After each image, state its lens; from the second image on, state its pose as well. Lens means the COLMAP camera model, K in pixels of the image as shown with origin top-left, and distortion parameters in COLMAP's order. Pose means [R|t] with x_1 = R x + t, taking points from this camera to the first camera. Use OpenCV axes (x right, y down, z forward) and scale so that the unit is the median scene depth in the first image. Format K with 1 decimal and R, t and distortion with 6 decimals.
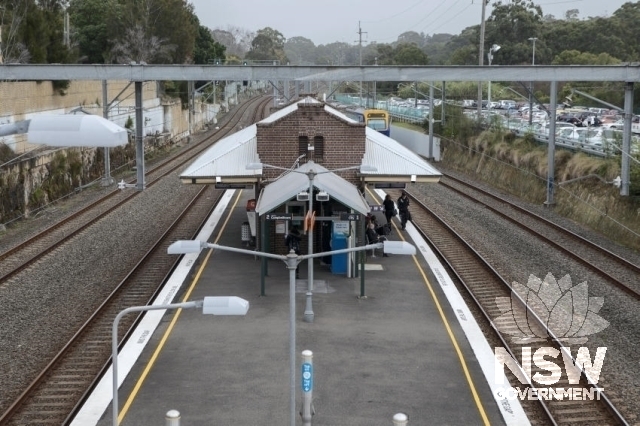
lens RADIAL K [[1068.7, 0, 320.0], [0, 1068.7, 213.0], [0, 0, 1]] dist [0.065316, 0.078463]
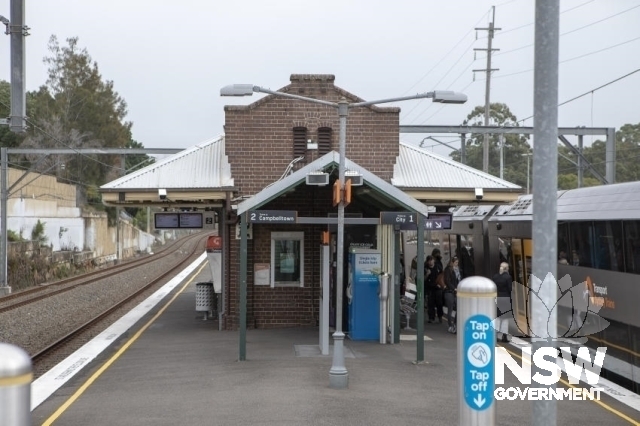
lens RADIAL K [[1211.7, 0, 320.0], [0, 1211.7, 213.0], [0, 0, 1]] dist [0.195504, -0.005122]
pose [[0.999050, 0.002806, 0.043485, -0.016412], [0.003183, 0.990561, -0.137036, 0.035453], [-0.043459, 0.137044, 0.989611, 0.144608]]
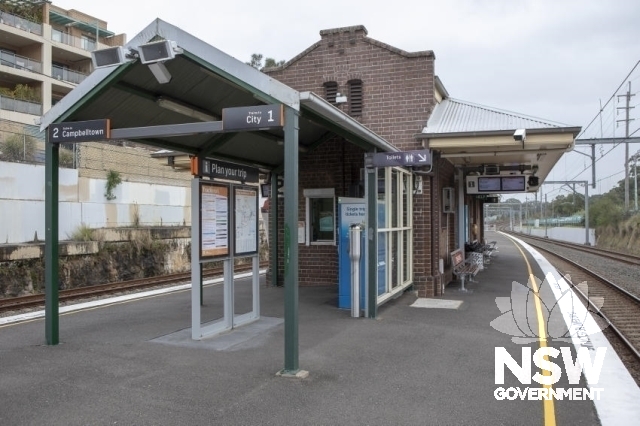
lens RADIAL K [[548.2, 0, 320.0], [0, 548.2, 213.0], [0, 0, 1]] dist [-0.102762, 0.123018]
pose [[0.934236, -0.013313, -0.356407, 0.042196], [-0.038631, 0.989646, -0.138230, 0.021611], [0.354557, 0.142908, 0.924049, 0.341286]]
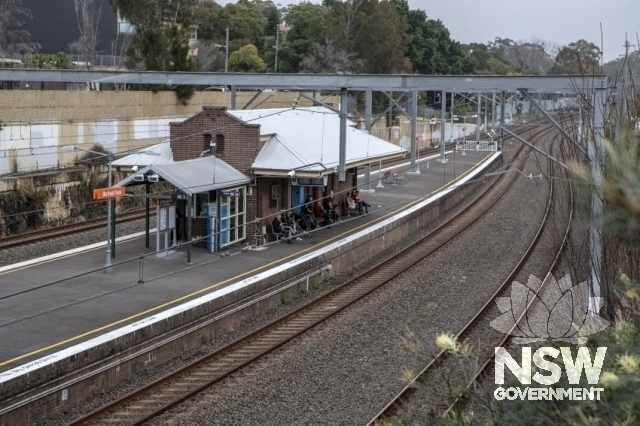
lens RADIAL K [[1211.7, 0, 320.0], [0, 1211.7, 213.0], [0, 0, 1]] dist [0.195504, -0.005122]
pose [[0.957653, 0.042275, -0.284806, 0.230091], [-0.051163, 0.998406, -0.023835, 0.018886], [0.283344, 0.037398, 0.958289, -0.112966]]
